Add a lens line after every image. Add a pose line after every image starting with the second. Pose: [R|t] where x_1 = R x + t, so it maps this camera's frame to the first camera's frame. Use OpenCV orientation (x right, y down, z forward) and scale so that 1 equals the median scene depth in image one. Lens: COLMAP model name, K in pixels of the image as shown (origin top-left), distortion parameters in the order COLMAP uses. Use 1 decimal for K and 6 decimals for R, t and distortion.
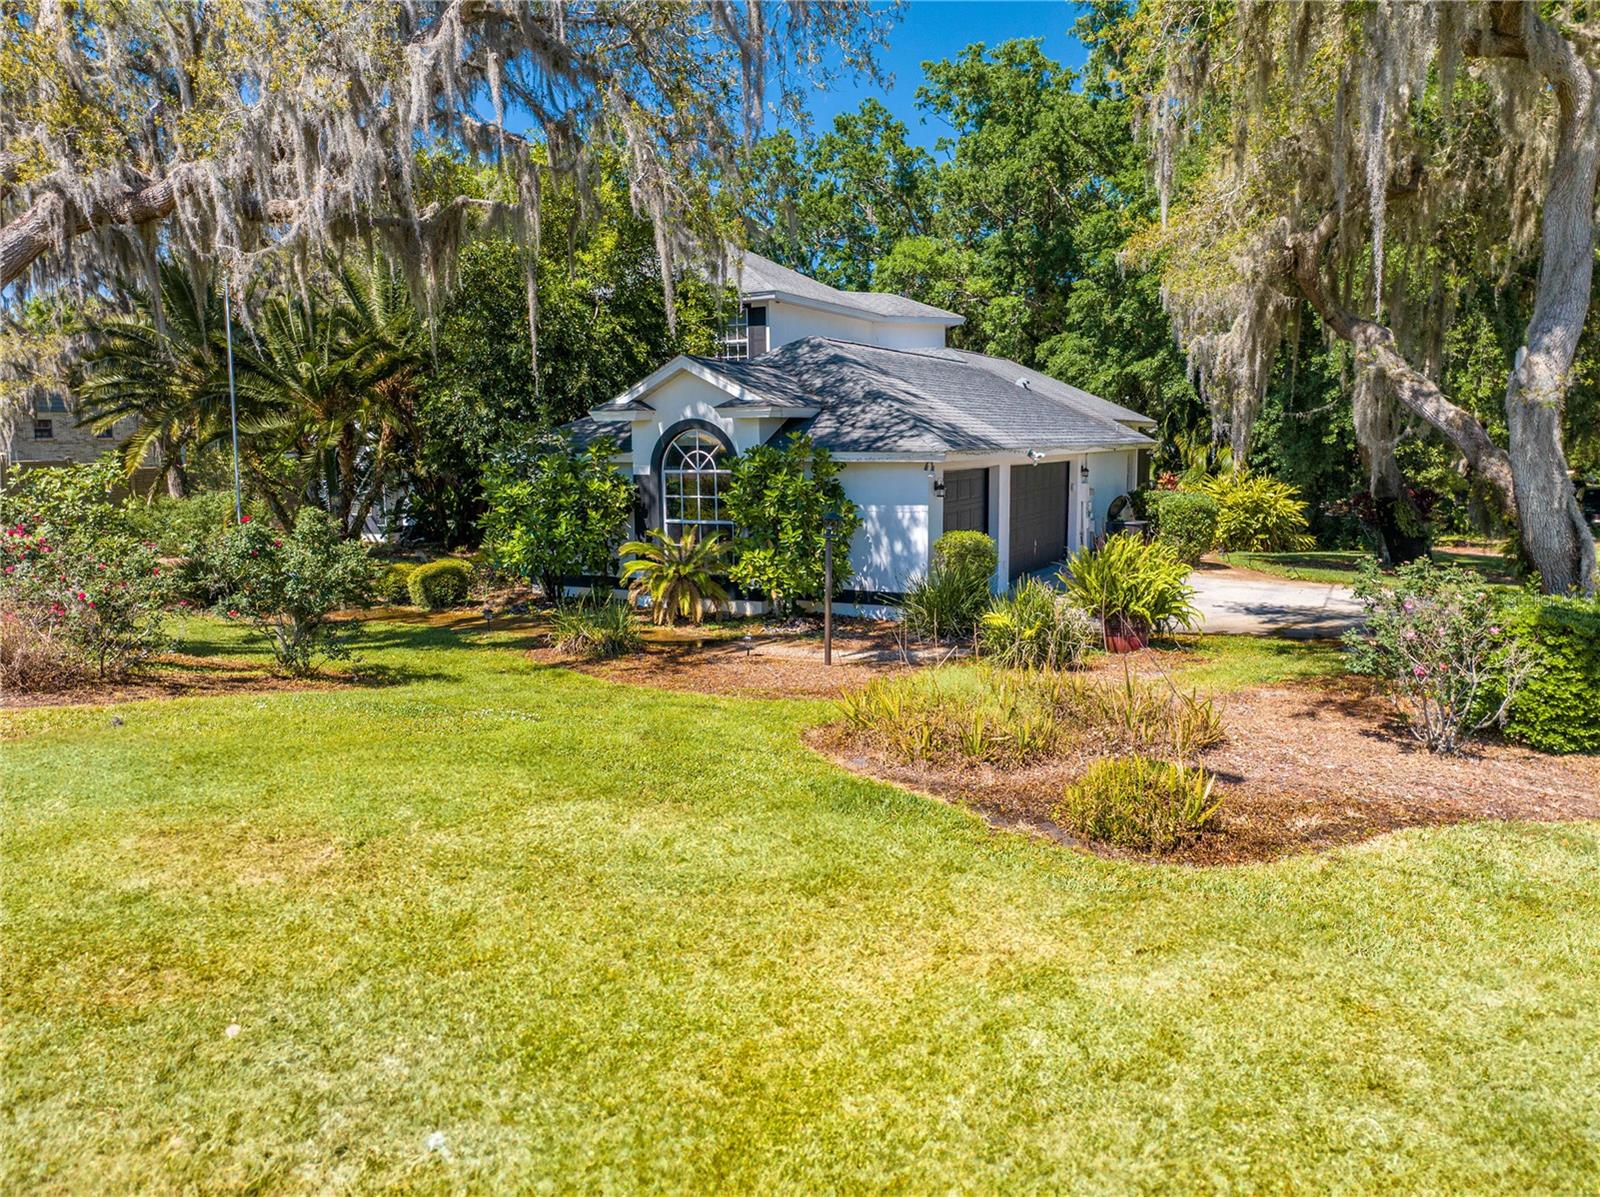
lens RADIAL K [[1130.2, 0, 792.0], [0, 1130.2, 597.4], [0, 0, 1]] dist [-0.059521, 0.032486]
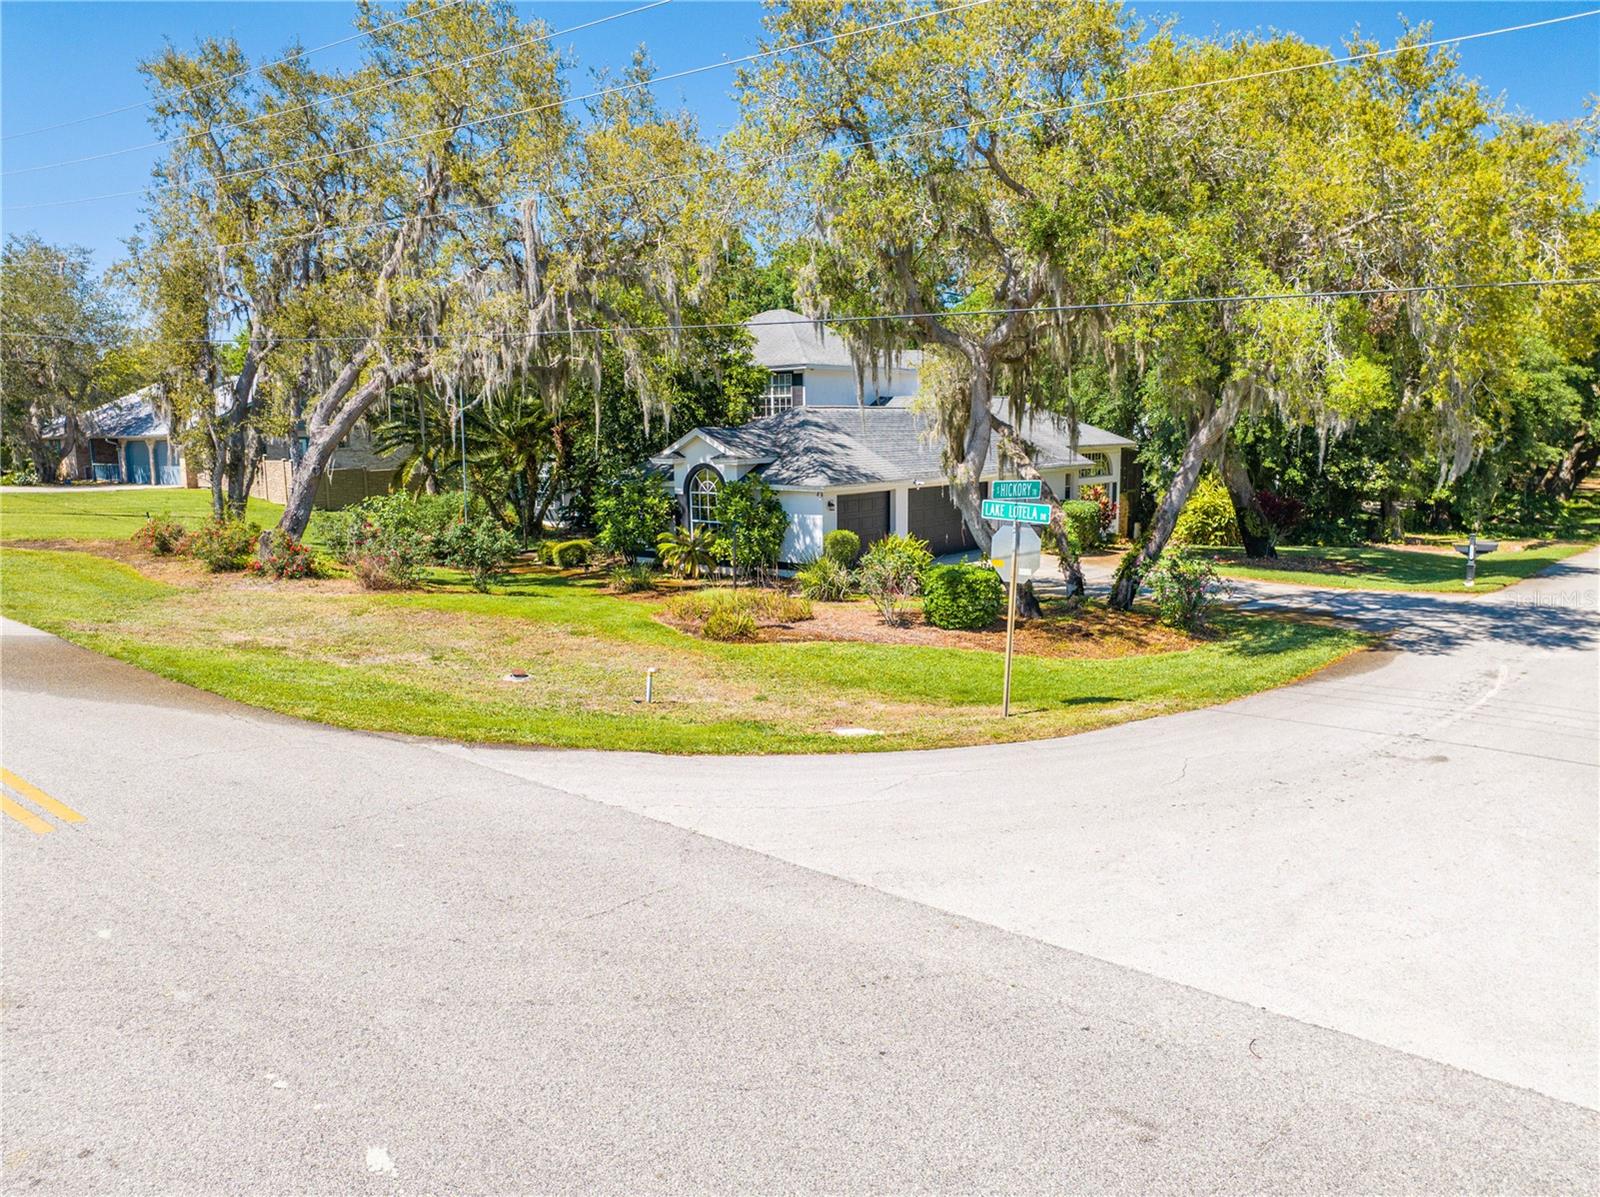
lens RADIAL K [[1121.6, 0, 787.2], [0, 1121.6, 595.2], [0, 0, 1]] dist [-0.041314, -0.000206]
pose [[0.980695, 0.028272, -0.193490, 0.390552], [-0.025634, 0.999541, 0.016121, 0.016478], [0.193857, -0.010850, 0.980970, -0.707416]]
